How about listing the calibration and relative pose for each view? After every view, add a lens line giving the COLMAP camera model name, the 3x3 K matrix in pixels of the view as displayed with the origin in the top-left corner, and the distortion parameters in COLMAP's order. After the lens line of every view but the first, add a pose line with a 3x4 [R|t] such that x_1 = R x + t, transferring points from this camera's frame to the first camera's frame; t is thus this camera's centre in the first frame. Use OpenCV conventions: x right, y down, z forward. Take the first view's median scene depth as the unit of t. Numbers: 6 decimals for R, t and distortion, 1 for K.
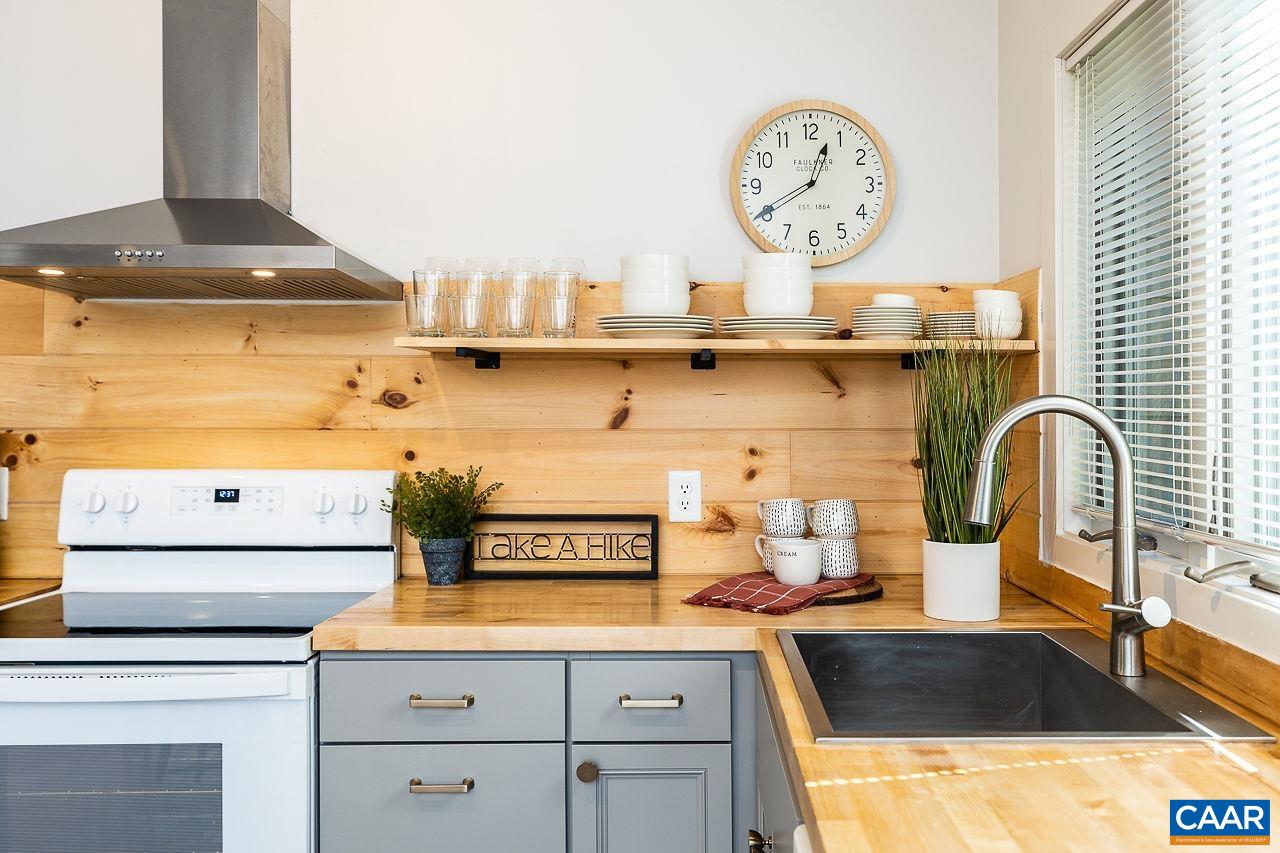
lens RADIAL K [[1057.9, 0, 683.1], [0, 1057.9, 397.8], [0, 0, 1]] dist [0.013296, 0.008824]
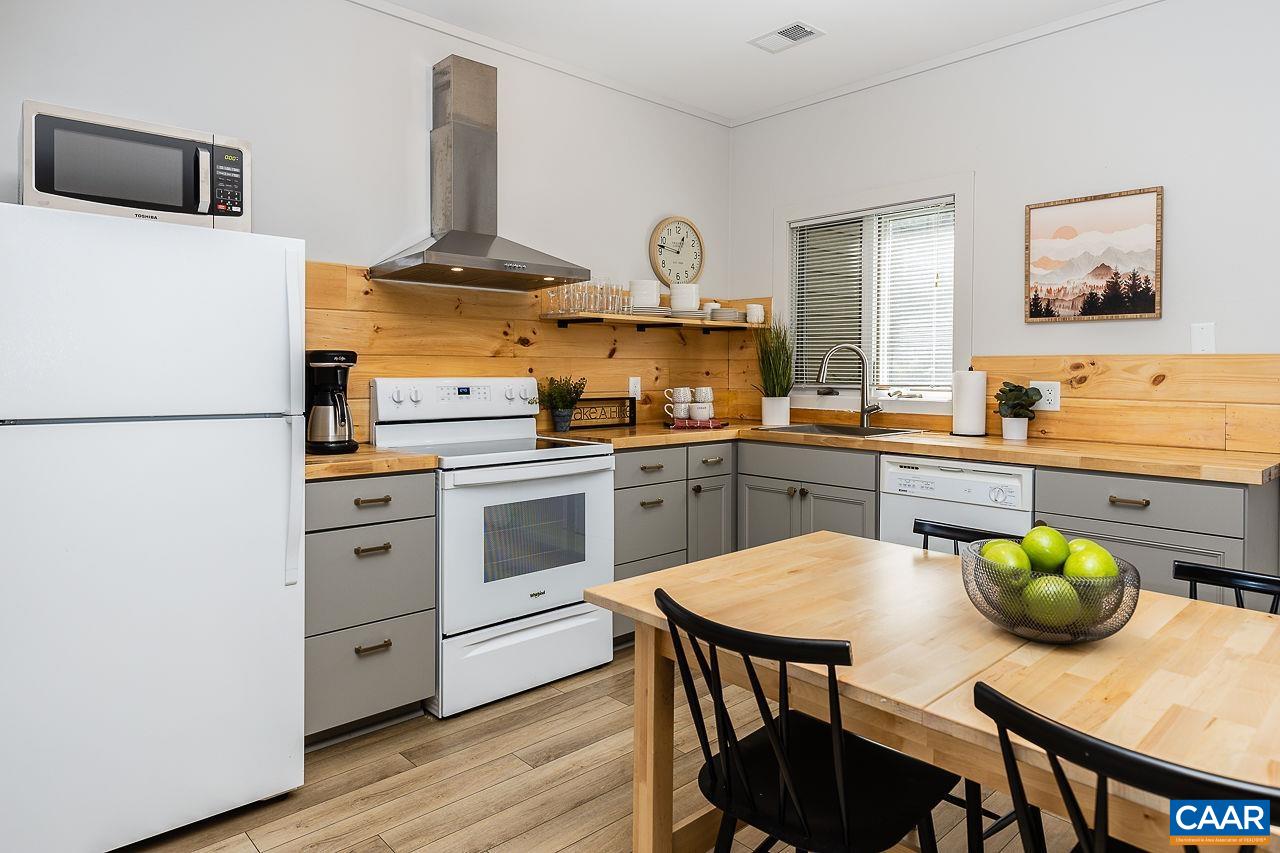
lens RADIAL K [[744.0, 0, 666.0], [0, 744.0, 378.2], [0, 0, 1]] dist [-0.007195, 0.004848]
pose [[0.740691, -0.010587, 0.671762, -1.002879], [-0.004776, 0.999768, 0.021022, 0.038700], [-0.671828, -0.018779, 0.740469, -0.196532]]
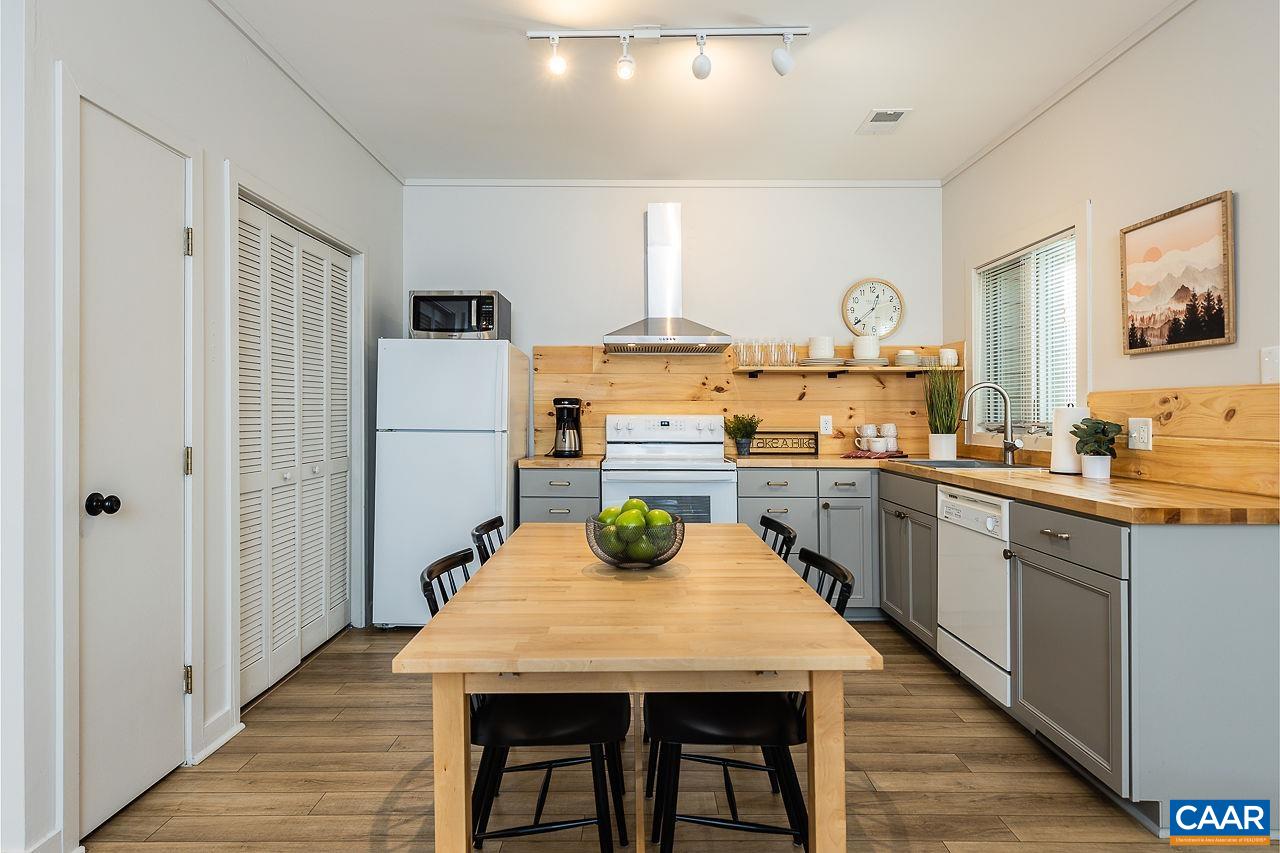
lens RADIAL K [[704.7, 0, 652.8], [0, 704.7, 410.1], [0, 0, 1]] dist [0.008959, 0.000114]
pose [[0.999974, -0.002756, -0.006640, -0.431299], [0.002763, 0.999996, 0.001008, 0.052519], [0.006637, -0.001026, 0.999977, -0.805969]]
